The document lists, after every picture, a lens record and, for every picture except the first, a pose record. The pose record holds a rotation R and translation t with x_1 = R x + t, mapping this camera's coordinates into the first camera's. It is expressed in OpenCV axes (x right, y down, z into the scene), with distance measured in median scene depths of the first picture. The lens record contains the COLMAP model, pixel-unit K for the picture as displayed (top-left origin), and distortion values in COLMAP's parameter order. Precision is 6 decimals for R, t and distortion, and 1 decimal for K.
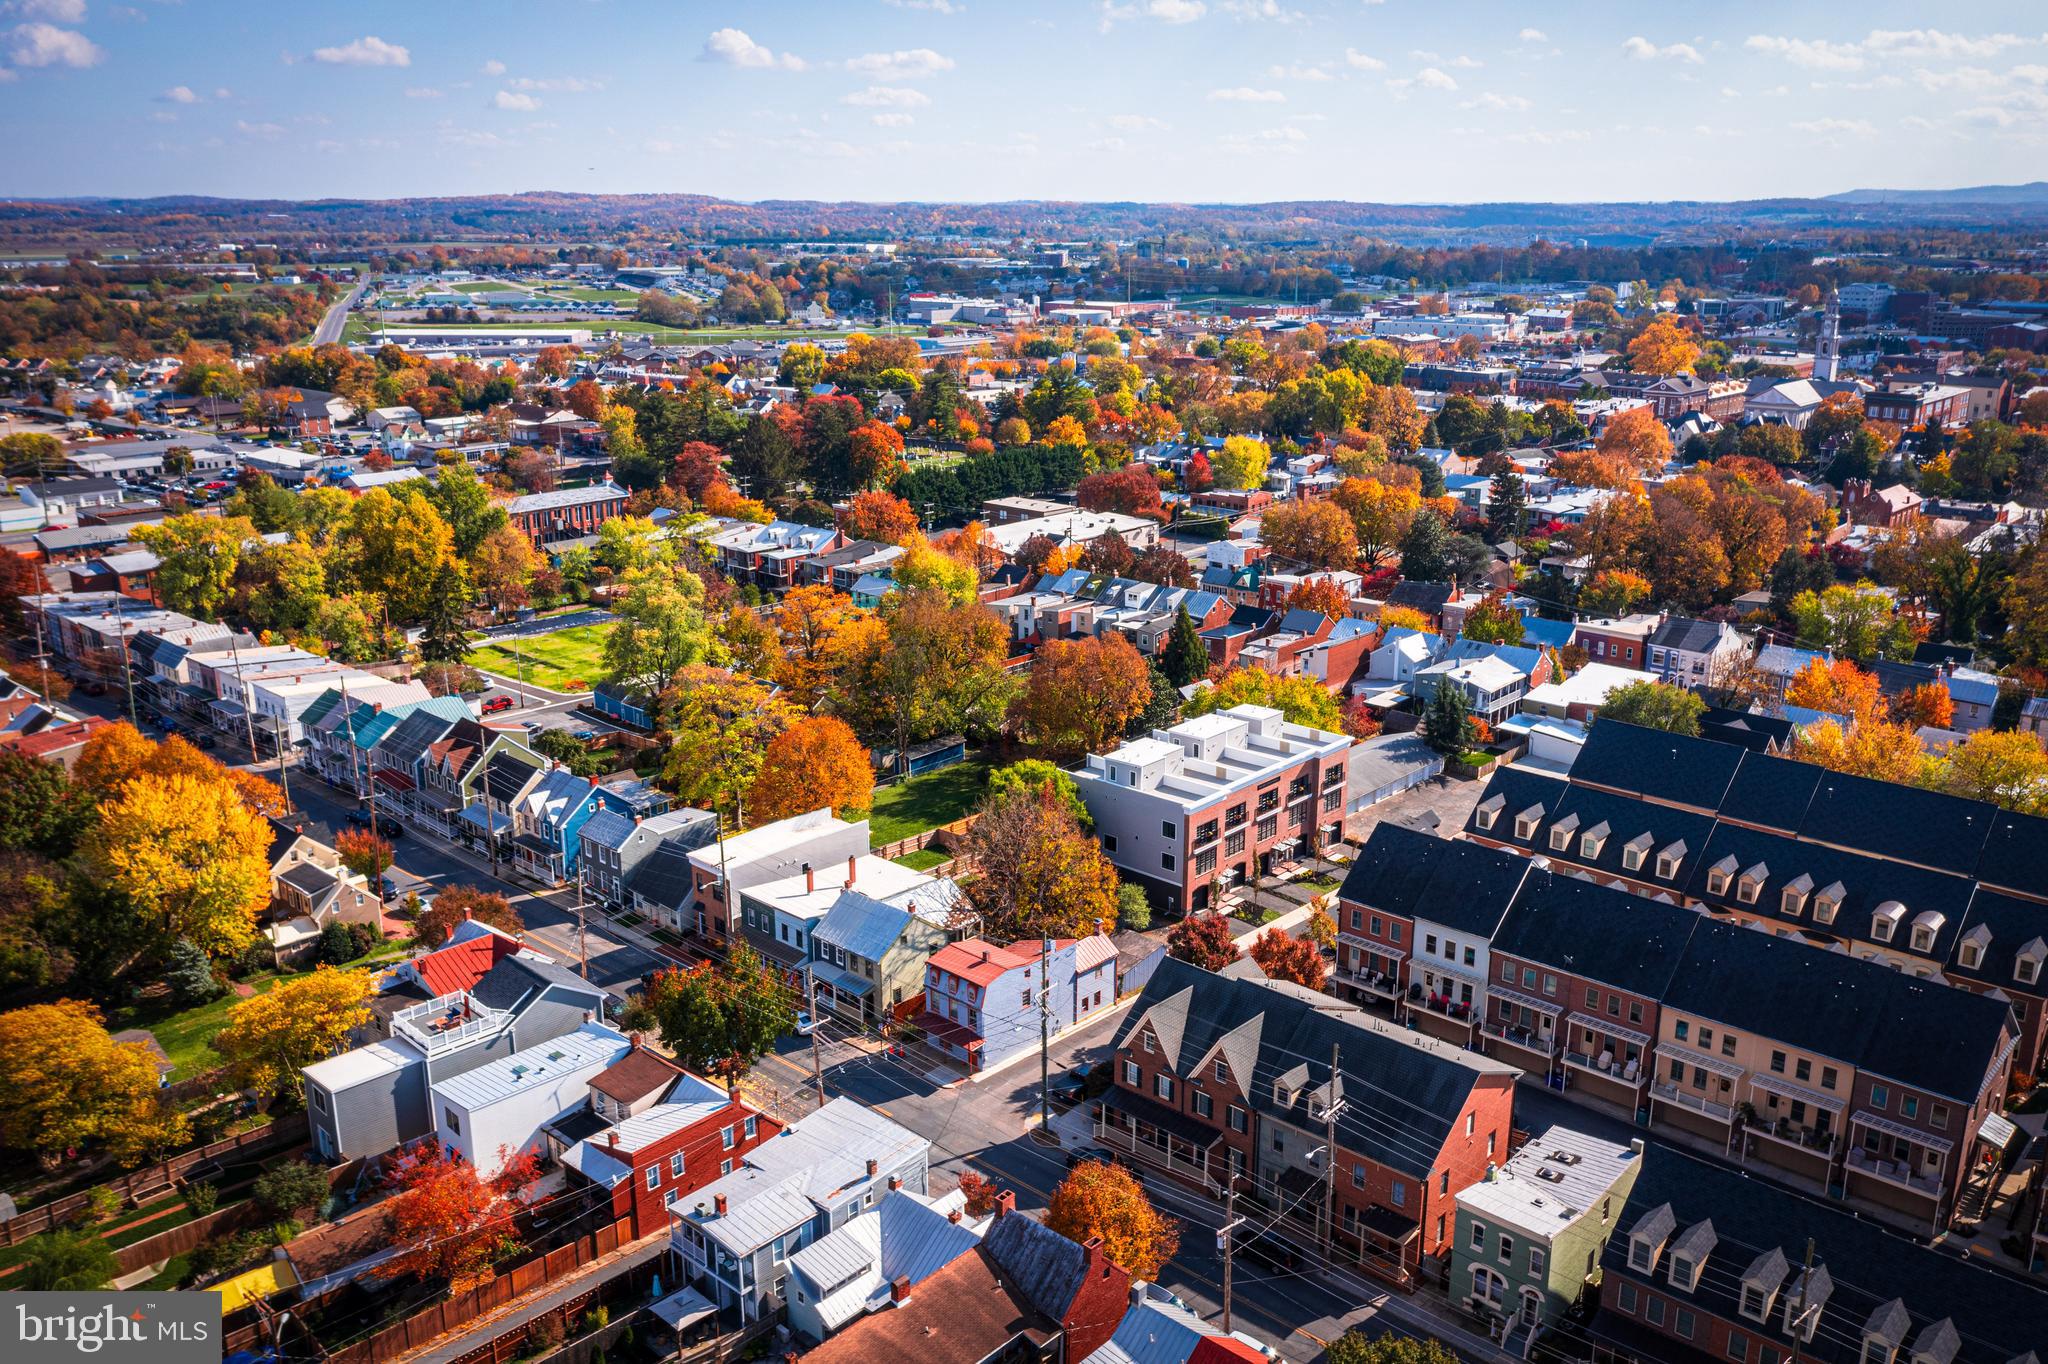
lens RADIAL K [[1645.9, 0, 1024.0], [0, 1645.9, 682.0], [0, 0, 1]] dist [0.001937, 0.000275]
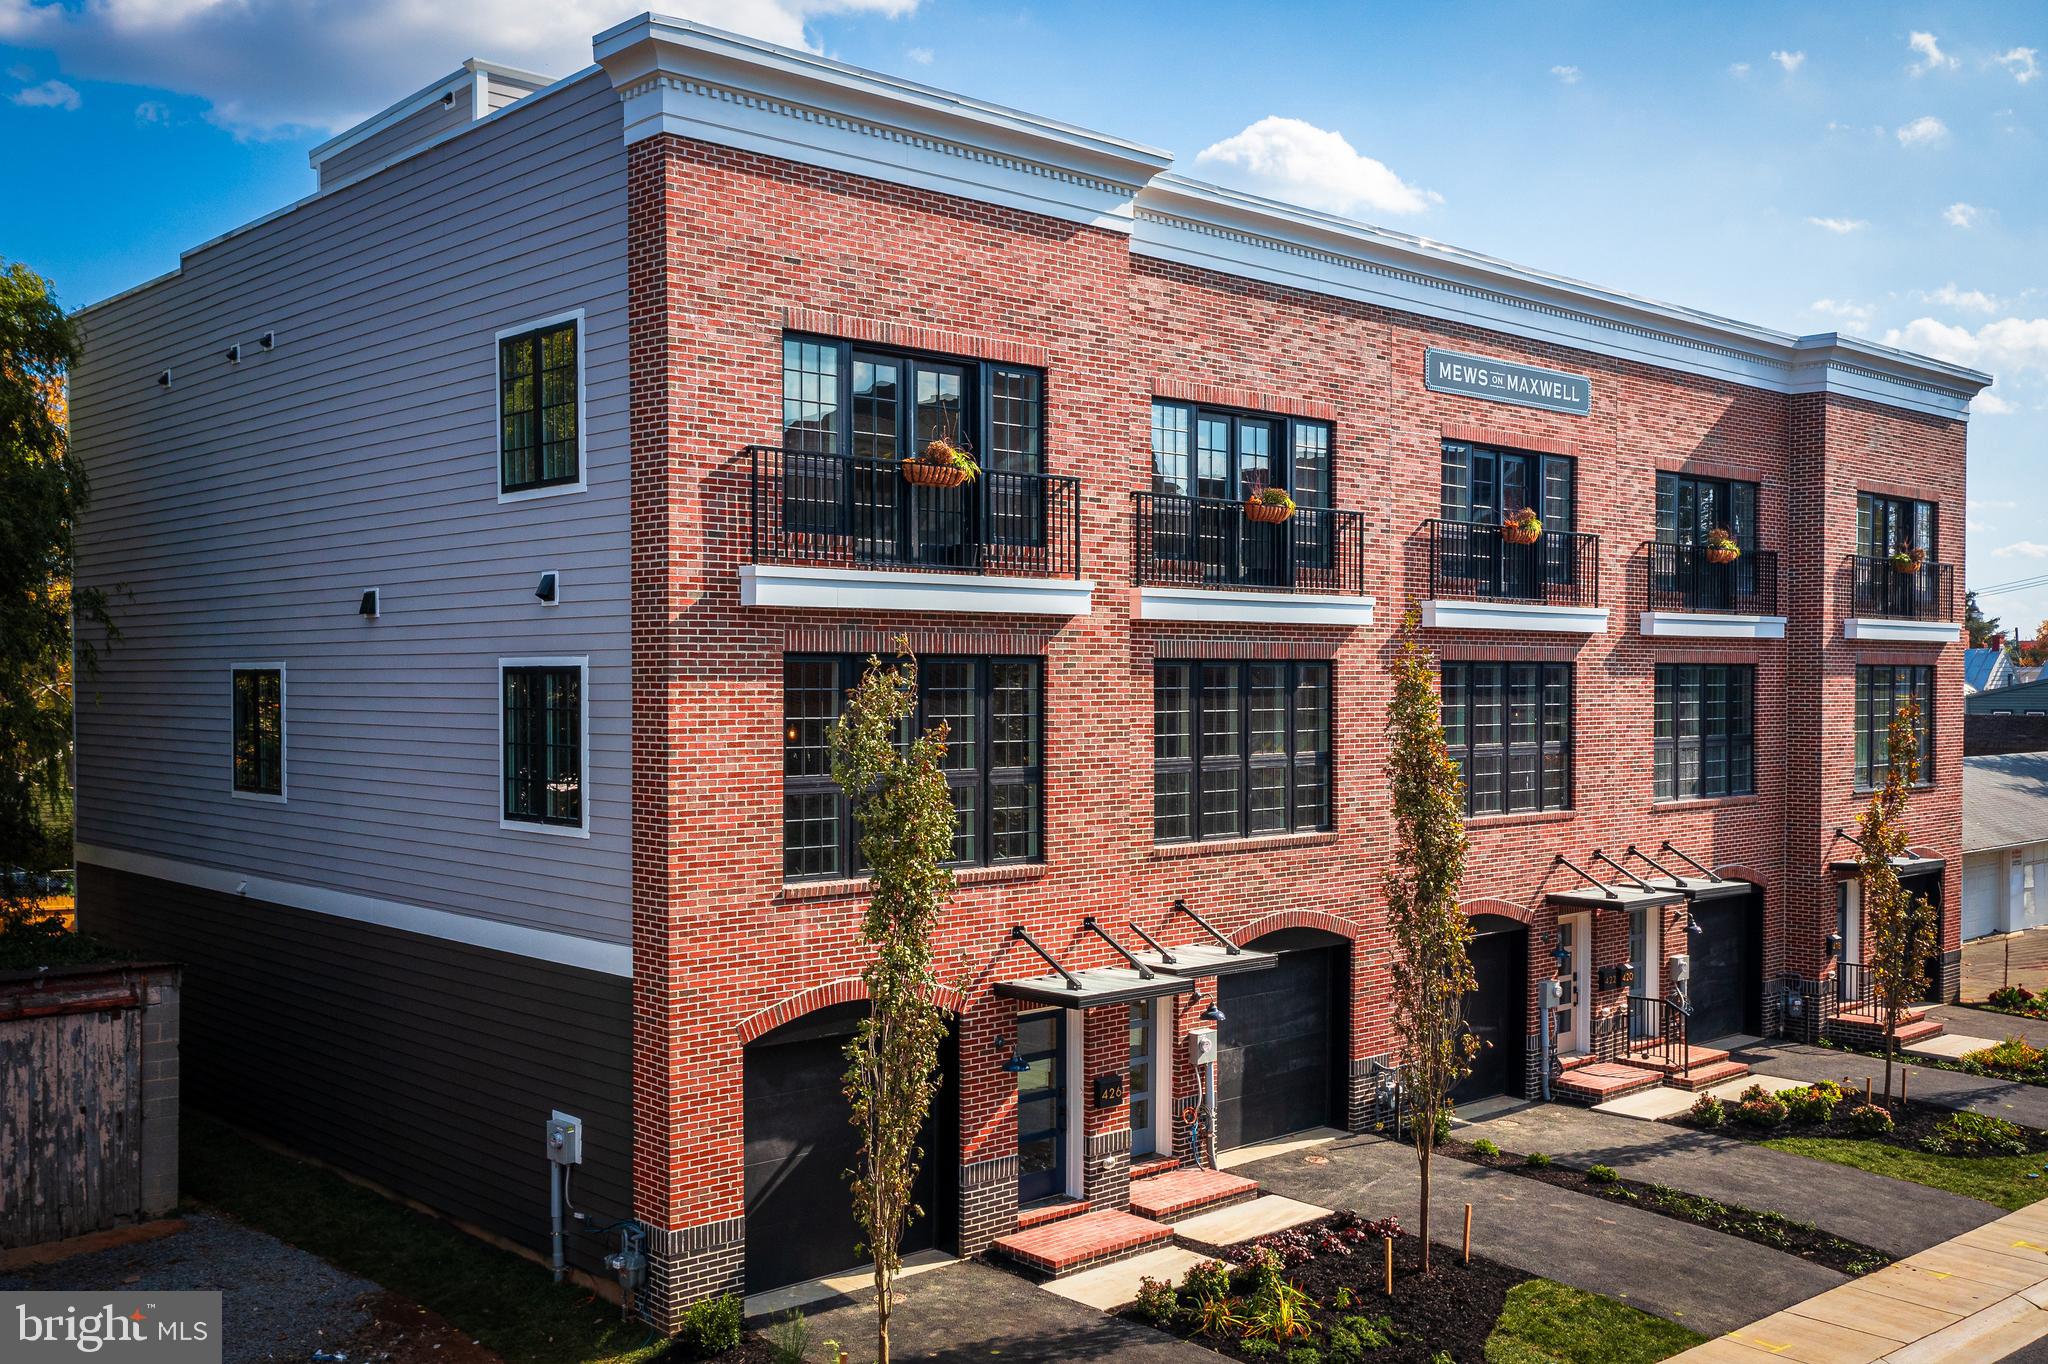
lens RADIAL K [[1843.0, 0, 1026.0], [0, 1843.0, 779.9], [0, 0, 1]] dist [-0.000373, 0.001975]
pose [[0.995013, -0.000654, -0.099744, 0.122676], [-0.022878, 0.971825, -0.234593, 0.130000], [0.097087, 0.235705, 0.966963, 0.846372]]
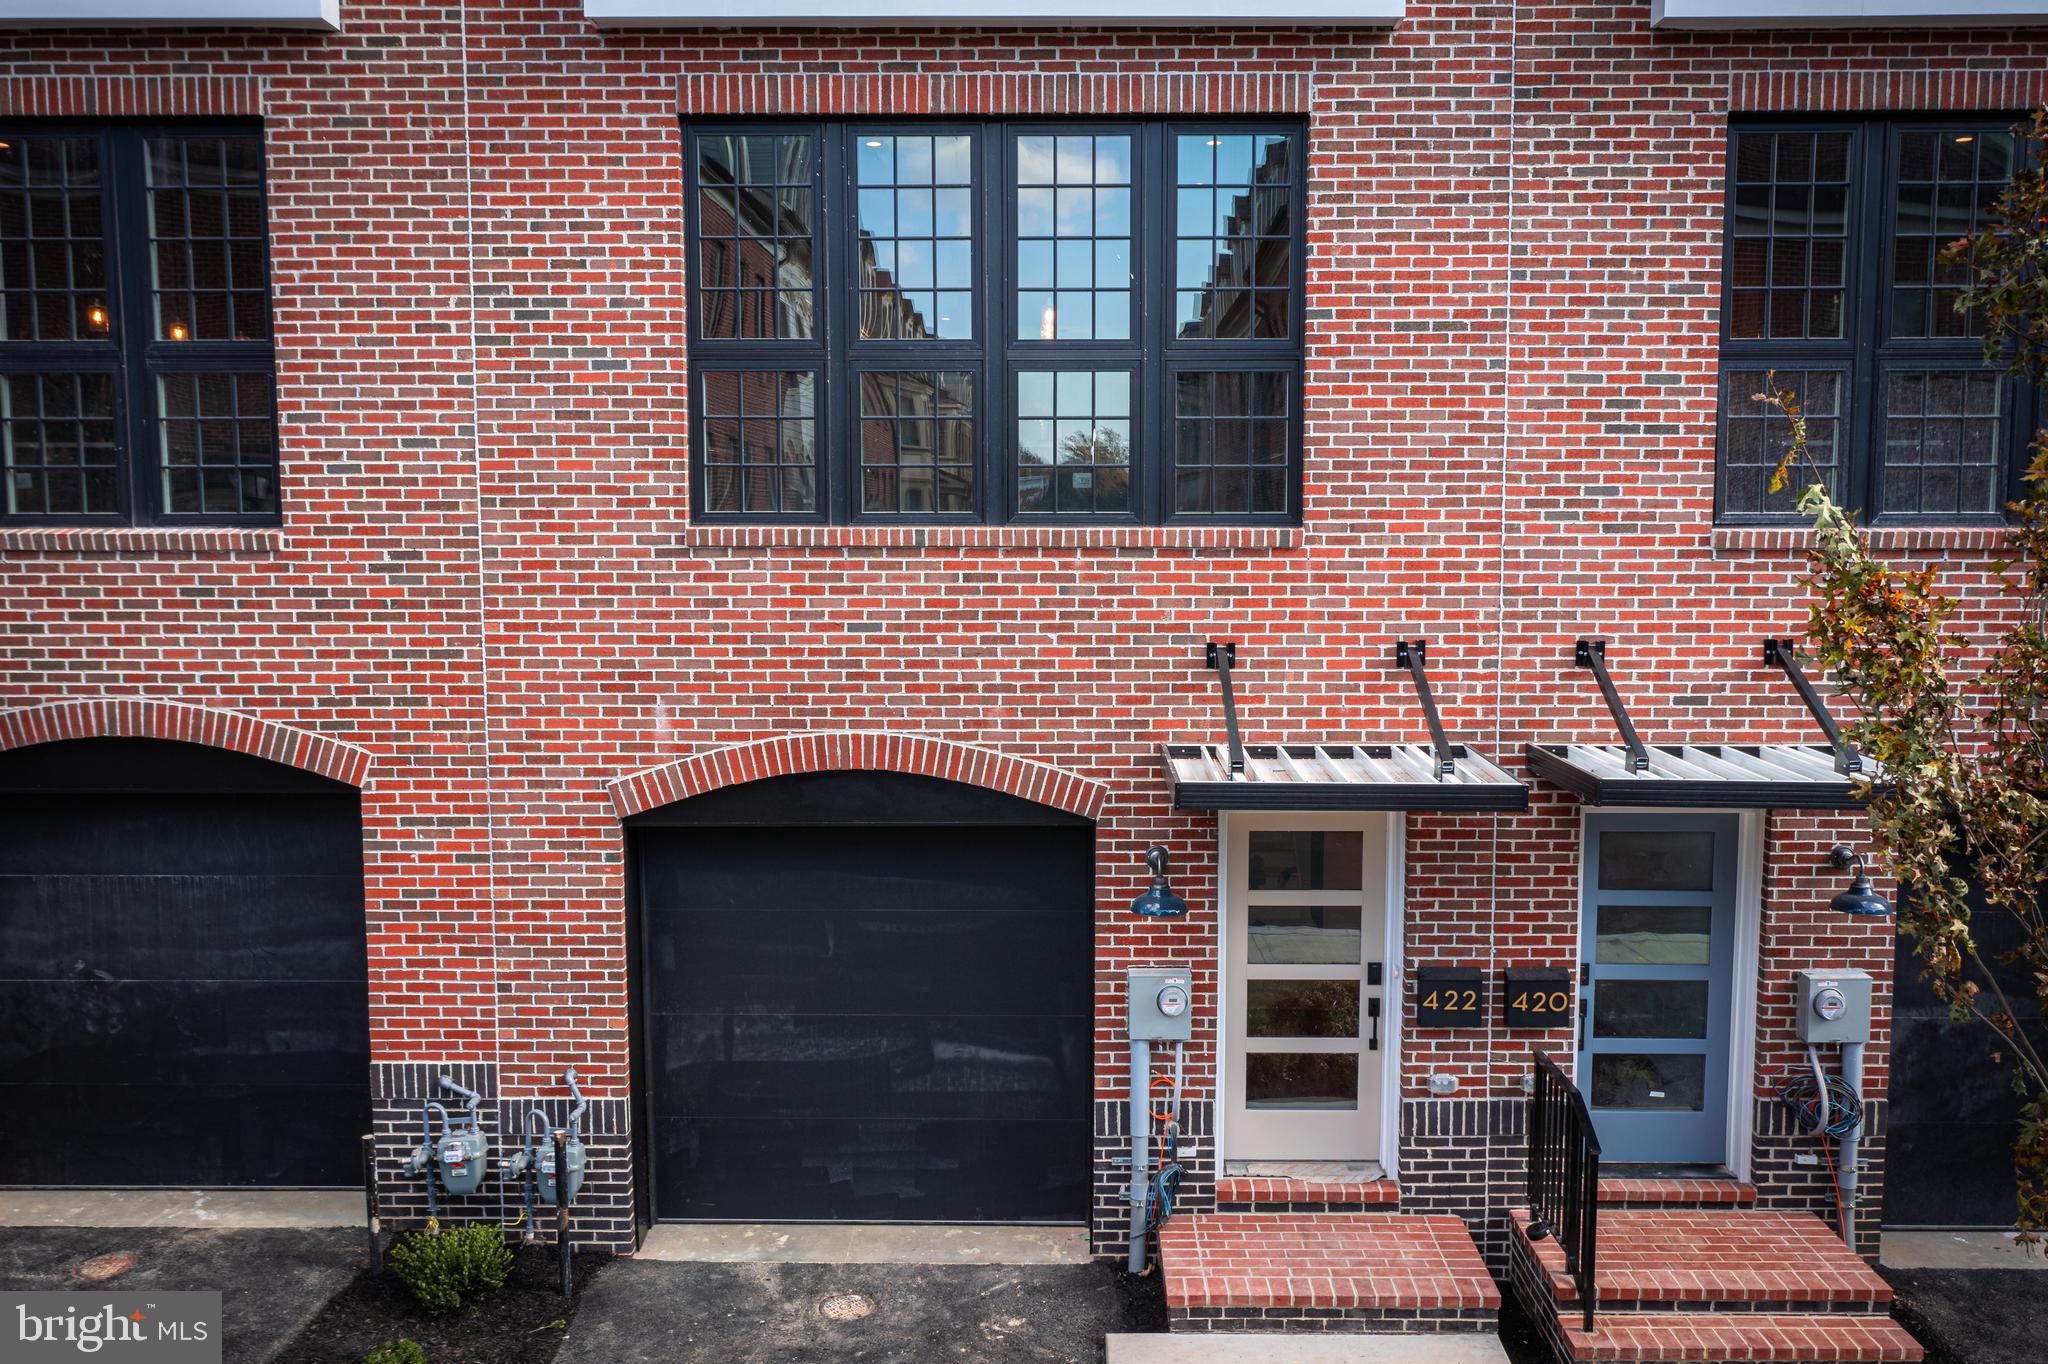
lens RADIAL K [[1694.2, 0, 1050.7], [0, 1694.2, 682.9], [0, 0, 1]] dist [-0.003570, -0.001406]
pose [[0.675477, 0.061305, -0.734828, 0.189801], [-0.208769, 0.971663, -0.110844, 0.106128], [0.707210, 0.228282, 0.669135, 0.967311]]
